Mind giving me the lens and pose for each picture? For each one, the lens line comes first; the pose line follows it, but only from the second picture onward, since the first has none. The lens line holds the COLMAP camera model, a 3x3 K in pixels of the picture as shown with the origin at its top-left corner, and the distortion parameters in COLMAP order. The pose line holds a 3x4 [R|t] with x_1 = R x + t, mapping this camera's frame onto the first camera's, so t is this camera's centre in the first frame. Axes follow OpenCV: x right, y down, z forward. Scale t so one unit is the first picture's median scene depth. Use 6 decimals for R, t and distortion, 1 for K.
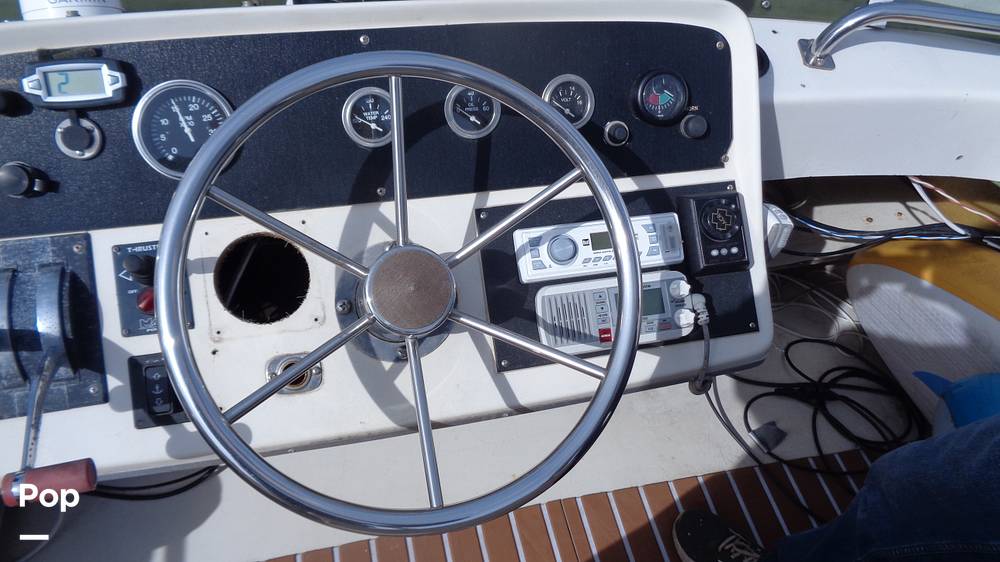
lens RADIAL K [[784.1, 0, 500.0], [0, 784.1, 281.0], [0, 0, 1]] dist [-0.005951, 0.041577]
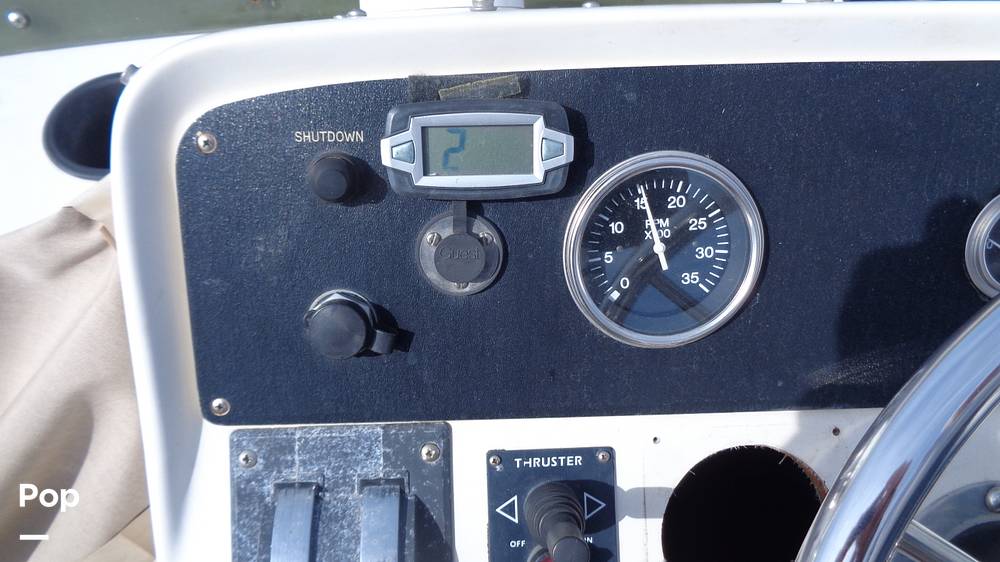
lens RADIAL K [[784.1, 0, 500.0], [0, 784.1, 281.0], [0, 0, 1]] dist [-0.005951, 0.041577]
pose [[0.980106, 0.115296, -0.161549, -0.425895], [-0.103307, 0.991364, 0.080776, -0.206297], [0.169467, -0.062480, 0.983553, 0.507378]]
